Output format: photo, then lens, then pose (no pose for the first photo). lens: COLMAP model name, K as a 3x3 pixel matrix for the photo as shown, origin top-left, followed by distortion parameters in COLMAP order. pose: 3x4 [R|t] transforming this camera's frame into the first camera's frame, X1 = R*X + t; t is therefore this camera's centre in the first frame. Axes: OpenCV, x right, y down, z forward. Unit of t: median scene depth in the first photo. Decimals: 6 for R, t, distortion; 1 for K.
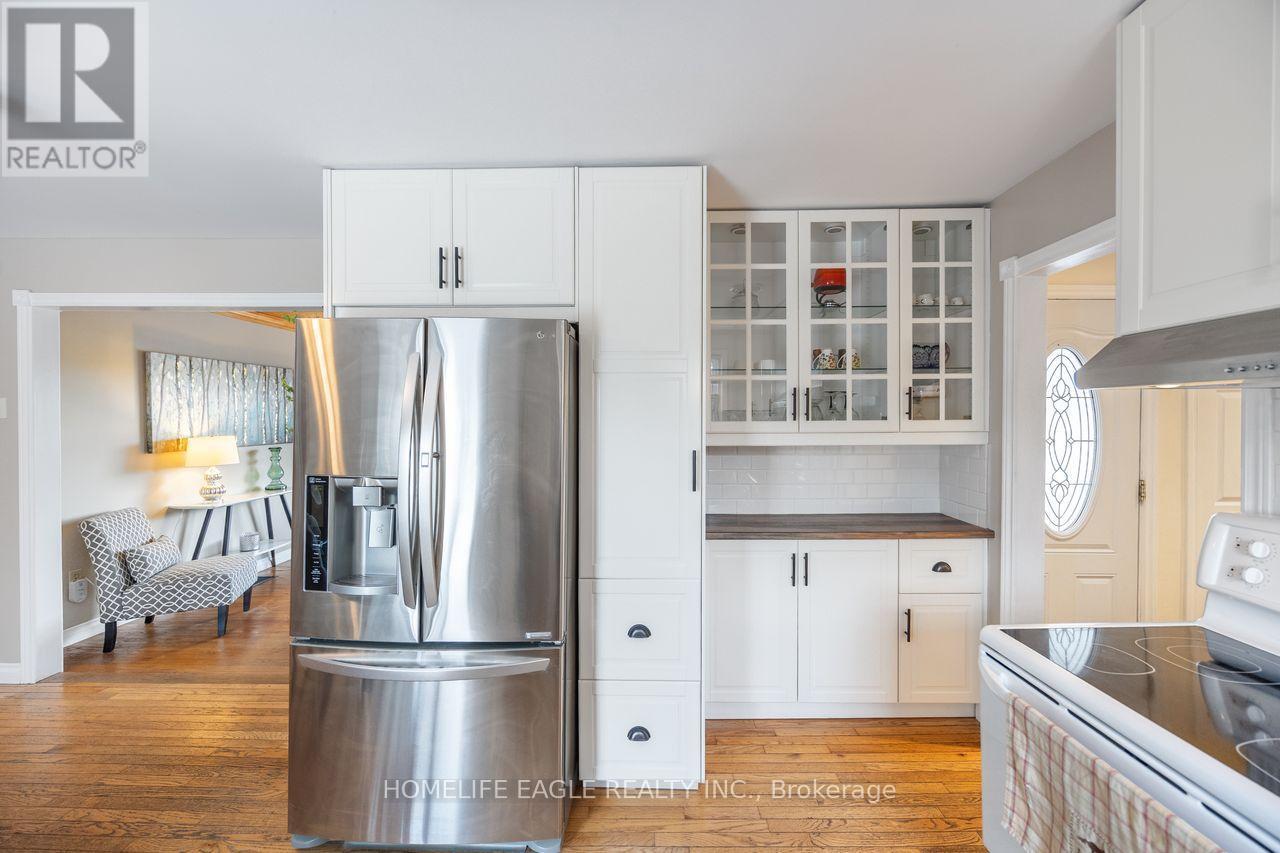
lens RADIAL K [[491.3, 0, 641.0], [0, 491.3, 421.3], [0, 0, 1]] dist [-0.002620, -0.000135]
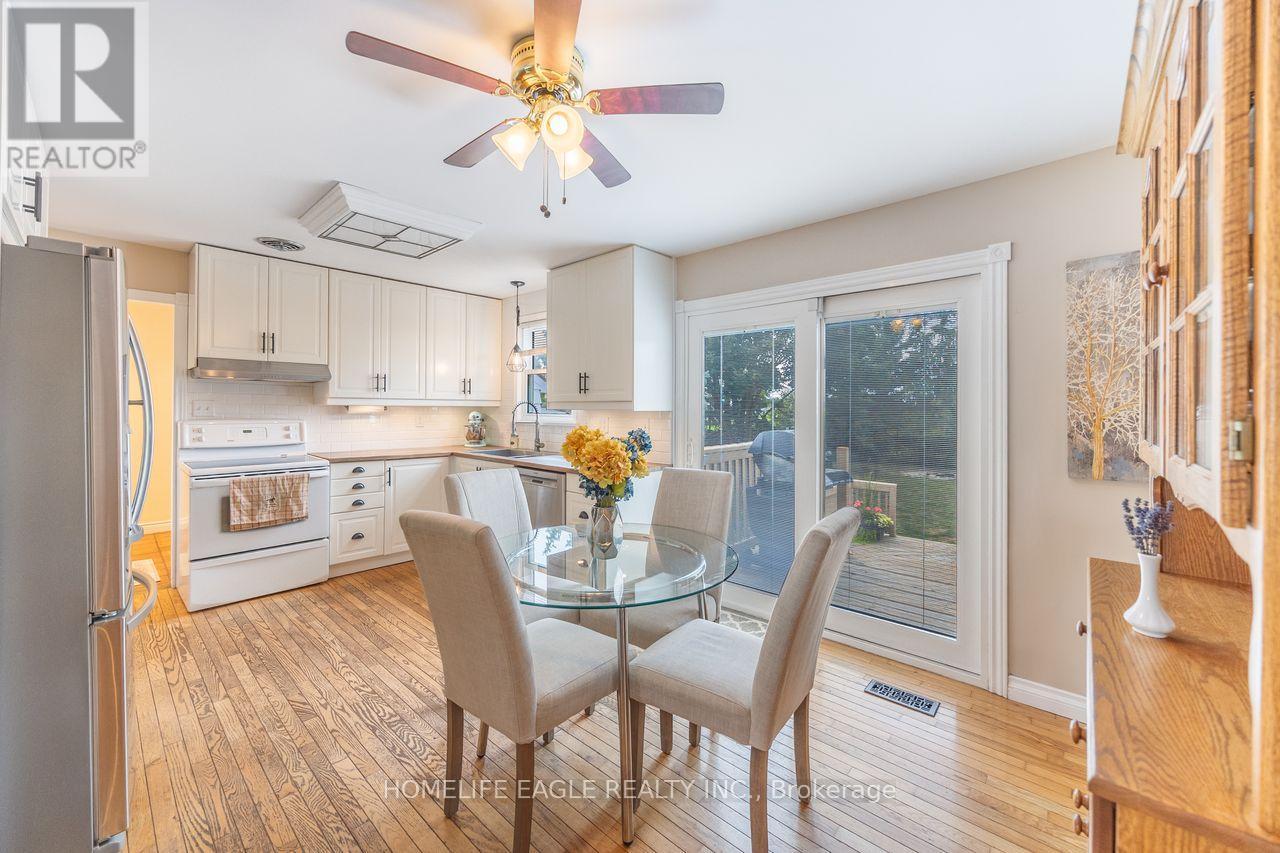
lens RADIAL K [[491.3, 0, 642.8], [0, 491.3, 406.9], [0, 0, 1]] dist [-0.002620, -0.000135]
pose [[-0.755584, -0.002176, 0.655049, -1.547818], [-0.002780, 0.999996, 0.000115, 0.056630], [-0.655046, -0.001734, -0.755587, 0.816324]]
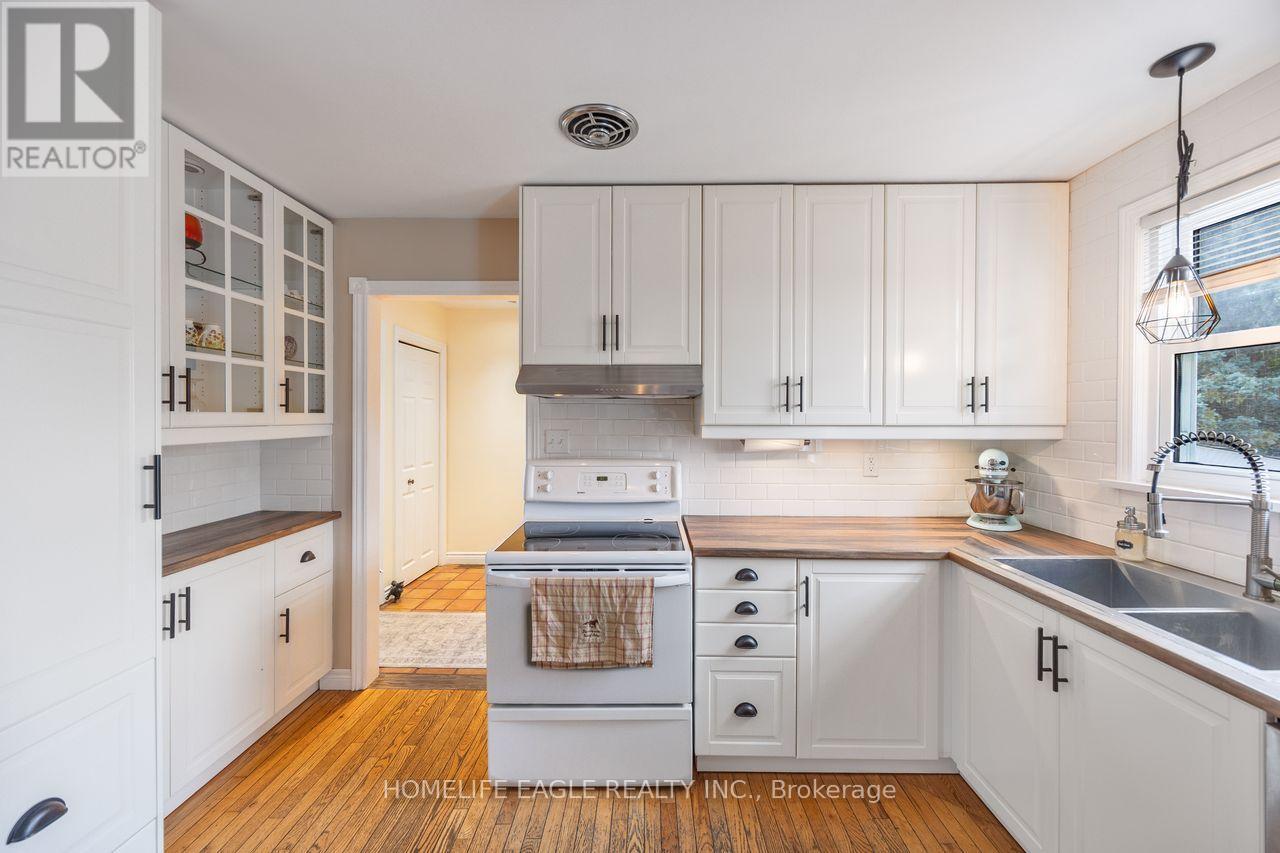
lens RADIAL K [[491.3, 0, 647.8], [0, 491.3, 422.7], [0, 0, 1]] dist [-0.002620, -0.000135]
pose [[-0.010226, -0.005372, 0.999933, -0.451401], [0.002453, 0.999982, 0.005397, 0.014822], [-0.999945, 0.002508, -0.010212, 0.321550]]
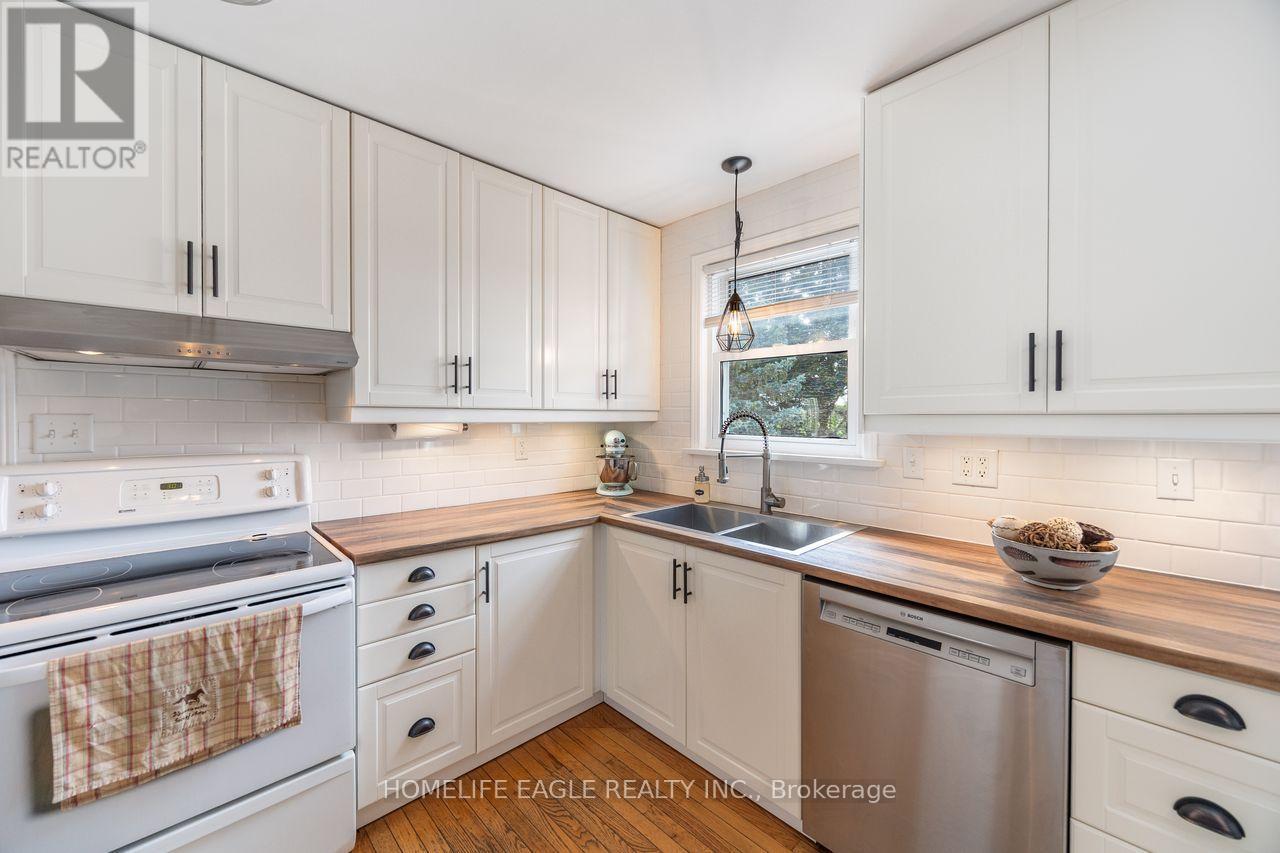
lens RADIAL K [[491.3, 0, 643.3], [0, 491.3, 421.7], [0, 0, 1]] dist [-0.002620, -0.000135]
pose [[-0.710307, -0.007309, 0.703854, -0.370135], [0.001692, 0.999925, 0.012091, 0.041696], [-0.703890, 0.009779, -0.710242, 0.438881]]
